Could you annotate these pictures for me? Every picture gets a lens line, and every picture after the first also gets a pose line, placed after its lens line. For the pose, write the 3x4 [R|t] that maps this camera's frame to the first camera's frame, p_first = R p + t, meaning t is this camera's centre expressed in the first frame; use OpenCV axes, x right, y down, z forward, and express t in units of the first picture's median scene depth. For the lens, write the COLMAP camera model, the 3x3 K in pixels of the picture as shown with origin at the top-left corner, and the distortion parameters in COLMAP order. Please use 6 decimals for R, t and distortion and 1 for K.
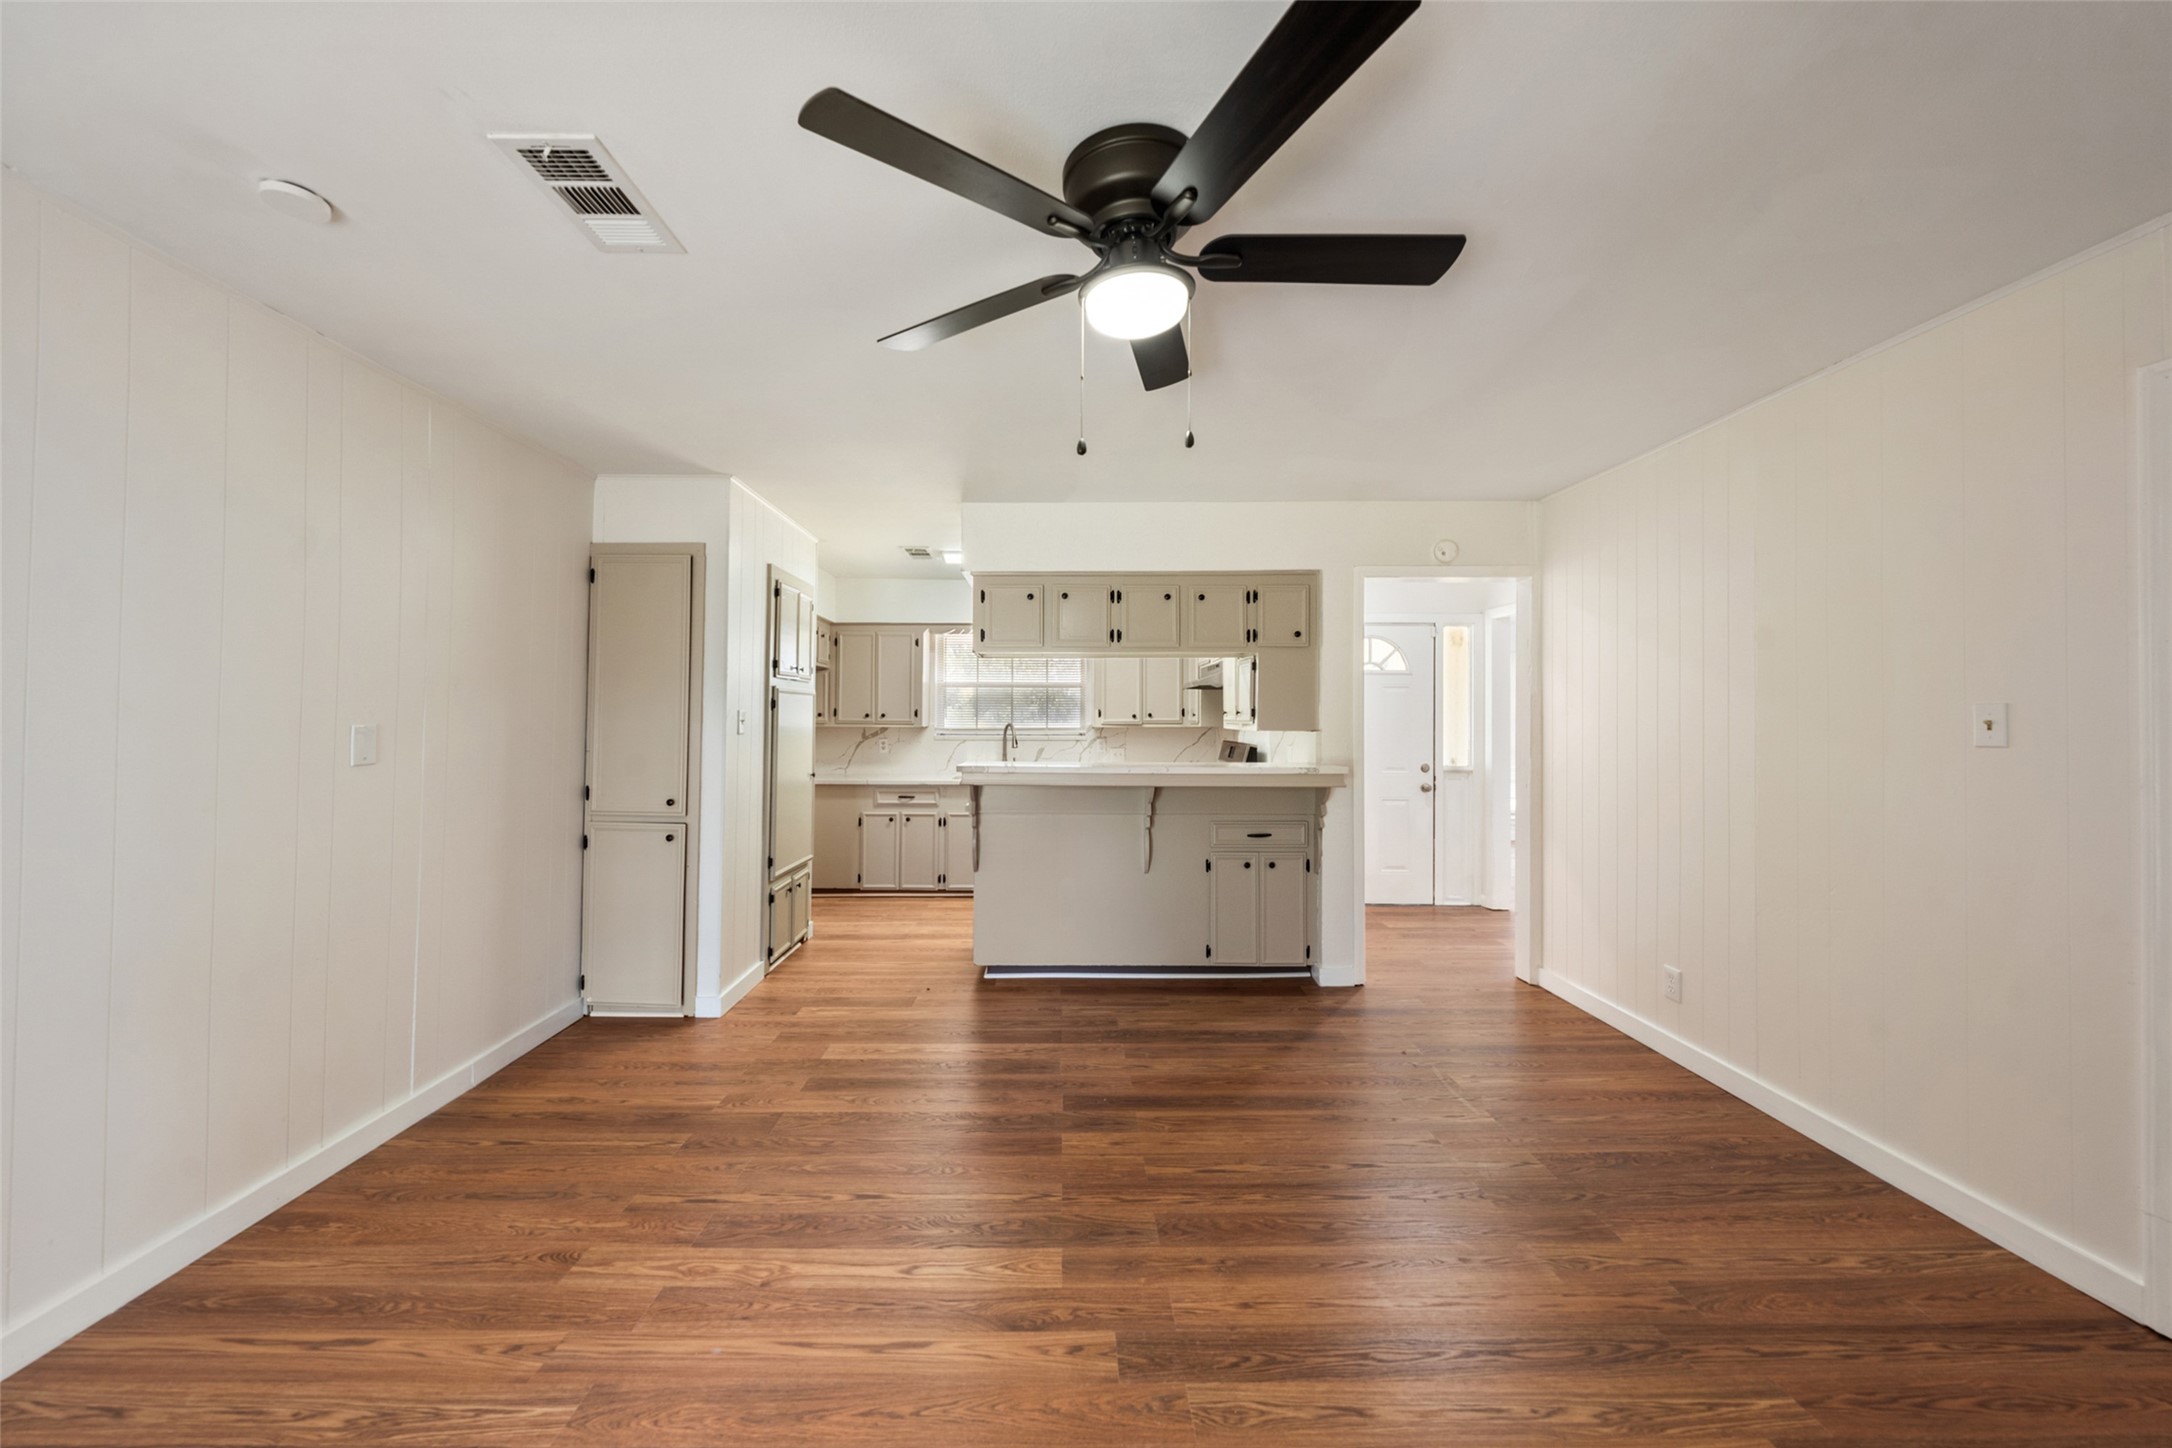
lens RADIAL K [[766.8, 0, 1061.5], [0, 766.8, 709.8], [0, 0, 1]] dist [-0.001609, -0.000152]
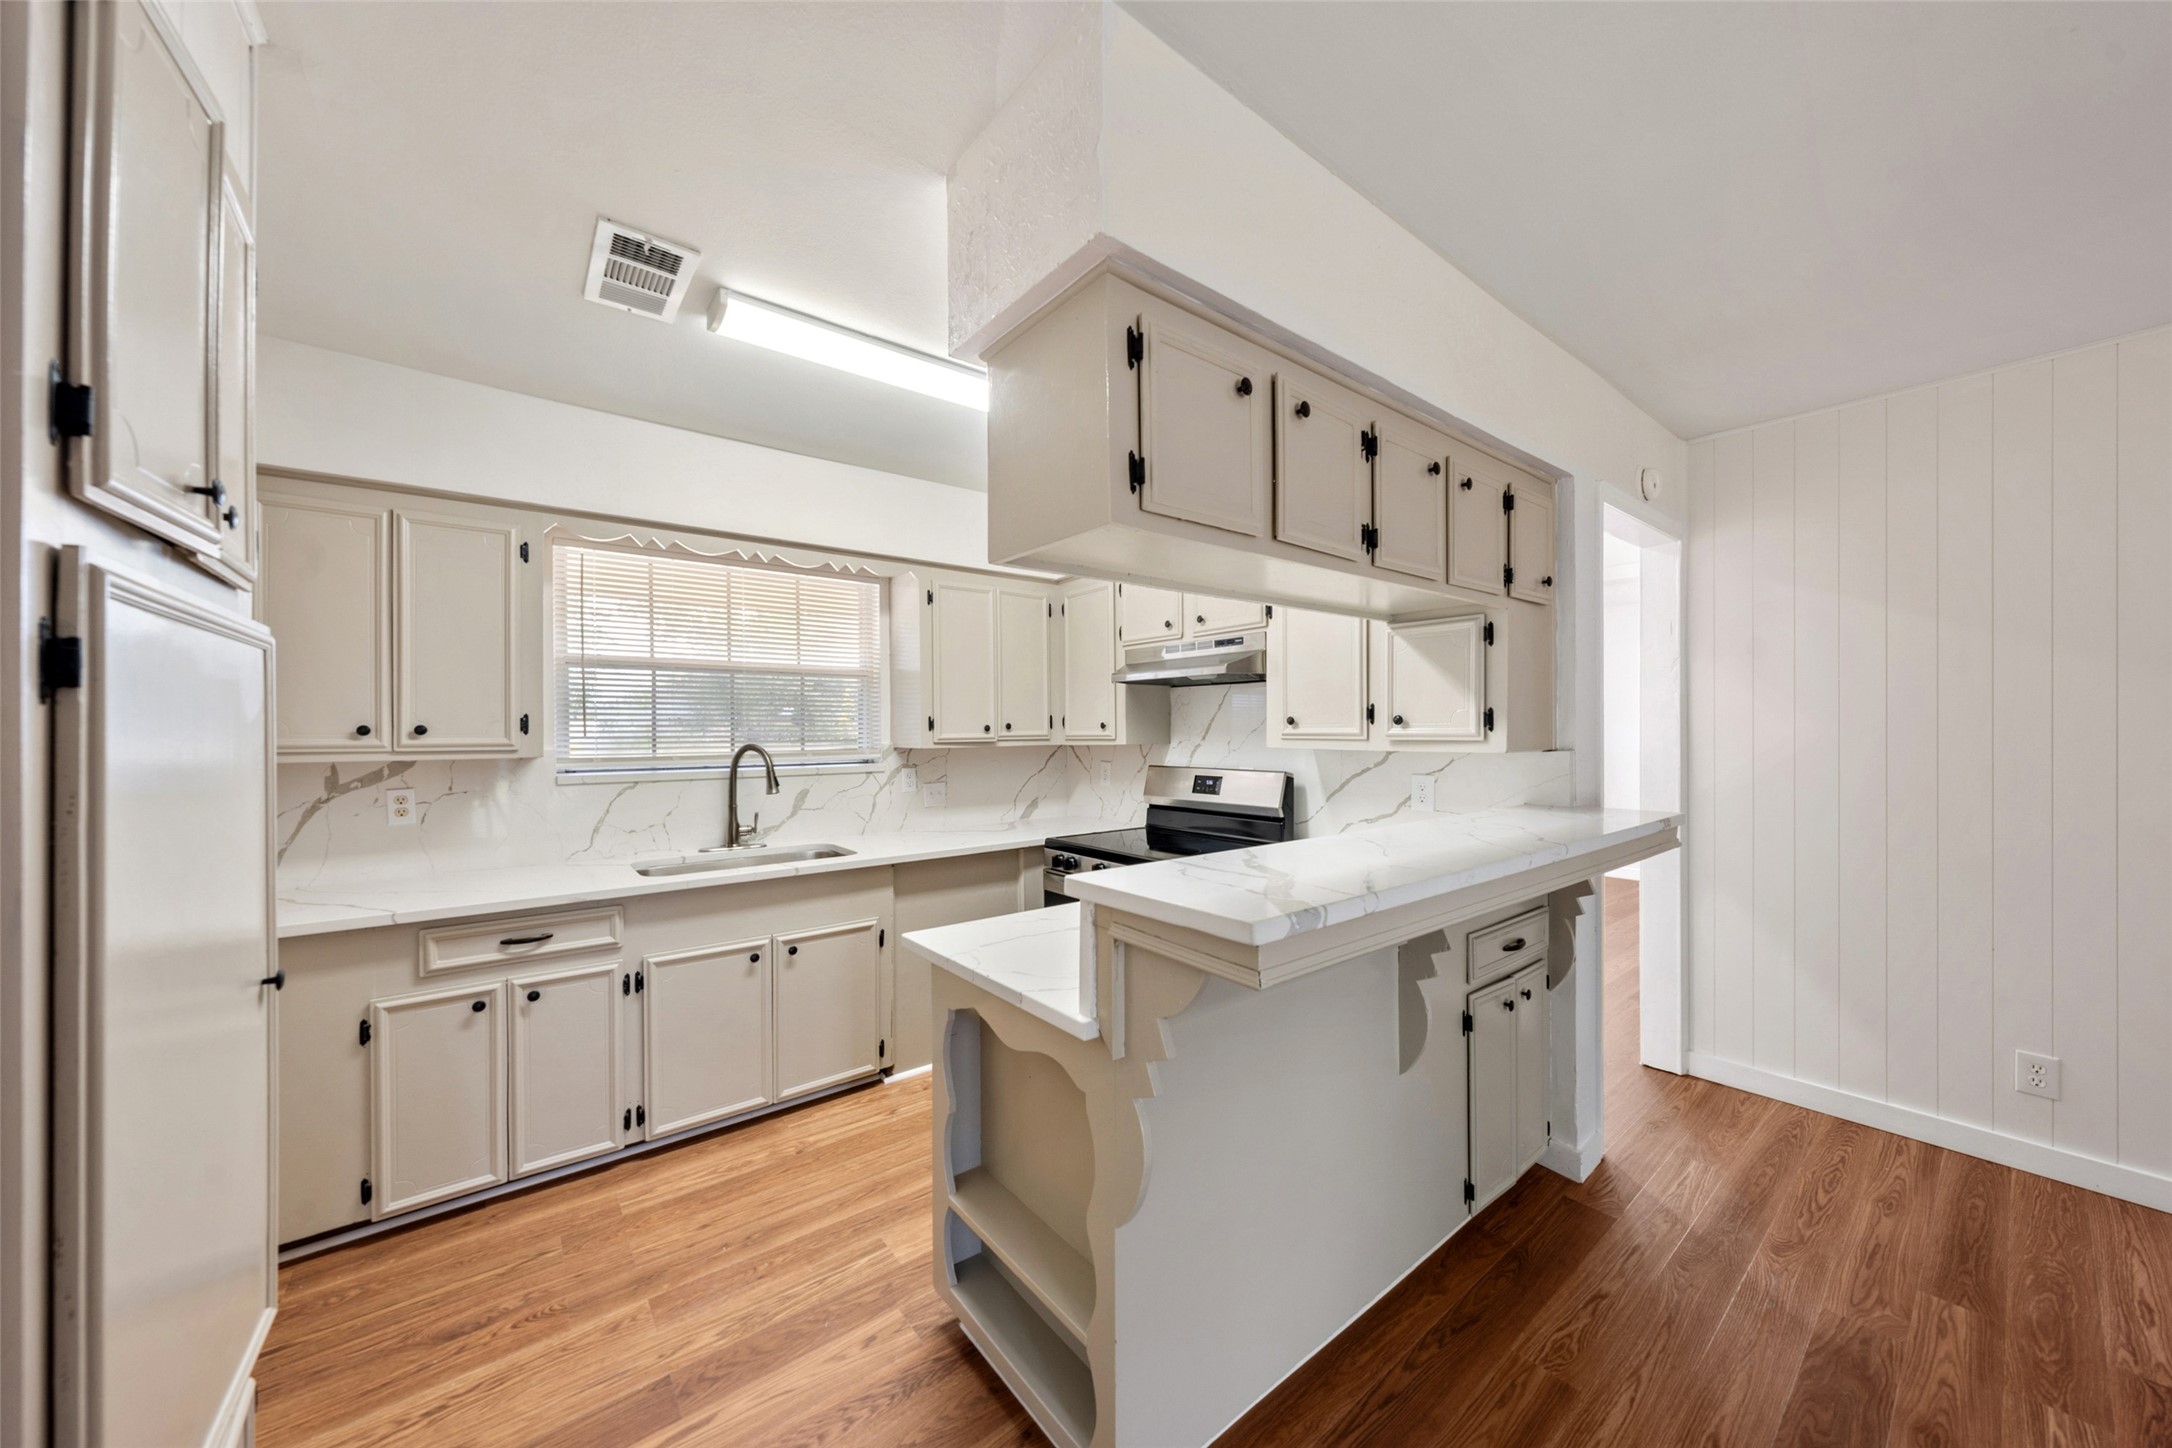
lens RADIAL K [[752.4, 0, 1078.0], [0, 752.4, 732.7], [0, 0, 1]] dist [-0.000361, -0.000019]
pose [[0.788536, -0.009802, 0.614910, -0.357756], [0.000887, 0.999890, 0.014803, 0.005582], [-0.614988, -0.011127, 0.788458, 0.877385]]
